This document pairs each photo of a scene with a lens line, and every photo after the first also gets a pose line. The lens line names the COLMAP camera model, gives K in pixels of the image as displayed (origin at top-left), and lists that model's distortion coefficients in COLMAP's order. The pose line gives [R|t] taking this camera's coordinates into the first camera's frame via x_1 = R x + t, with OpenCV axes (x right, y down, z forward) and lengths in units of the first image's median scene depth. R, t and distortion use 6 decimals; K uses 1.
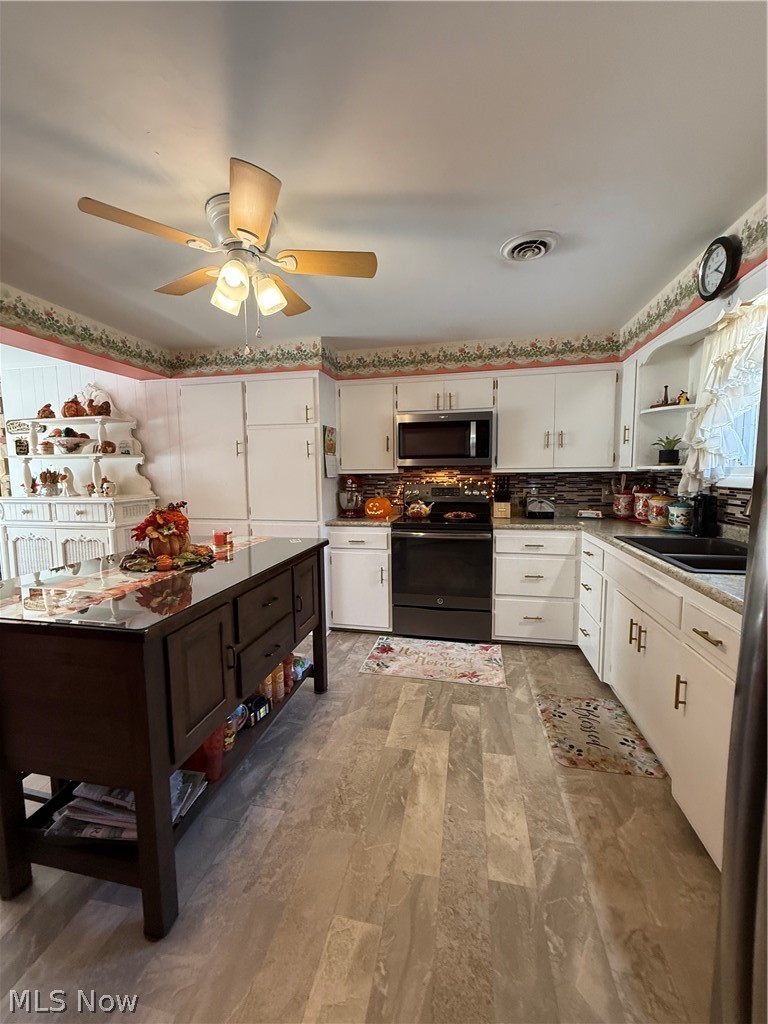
lens RADIAL K [[408.0, 0, 382.1], [0, 408.0, 507.2], [0, 0, 1]] dist [0.000788, 0.000201]
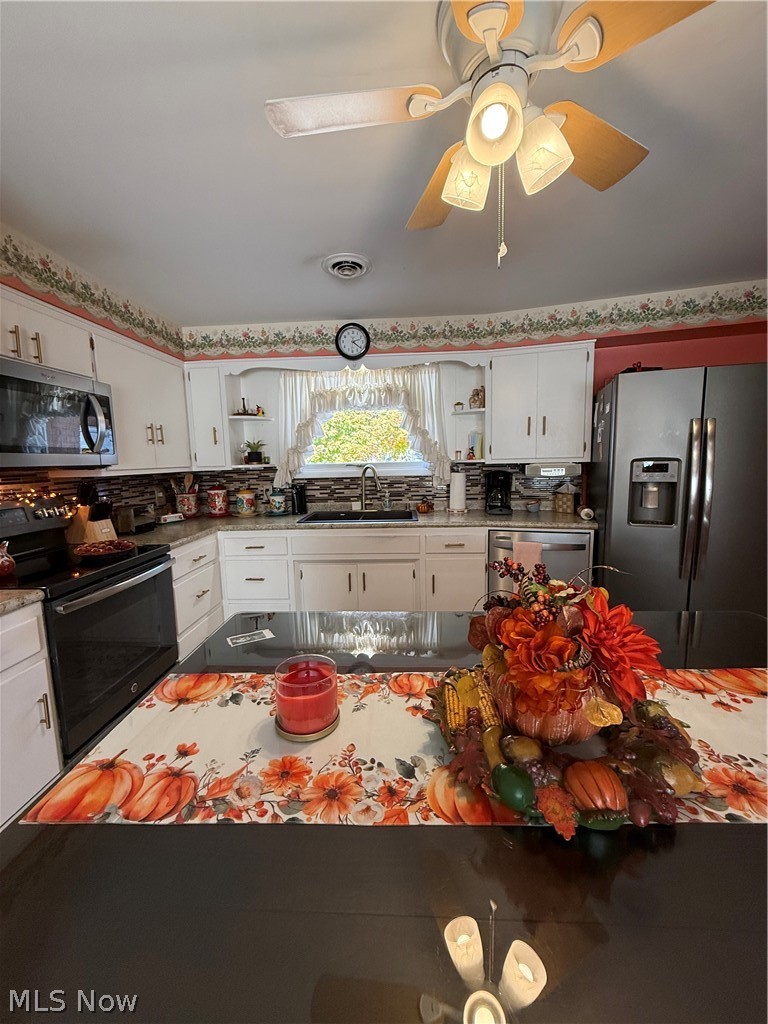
lens RADIAL K [[408.0, 0, 382.1], [0, 408.0, 513.1], [0, 0, 1]] dist [0.000788, 0.000201]
pose [[-0.158055, -0.116262, 0.980562, -0.509914], [0.113291, 0.984351, 0.134972, -0.070054], [-0.980910, 0.132421, -0.142410, 0.712223]]
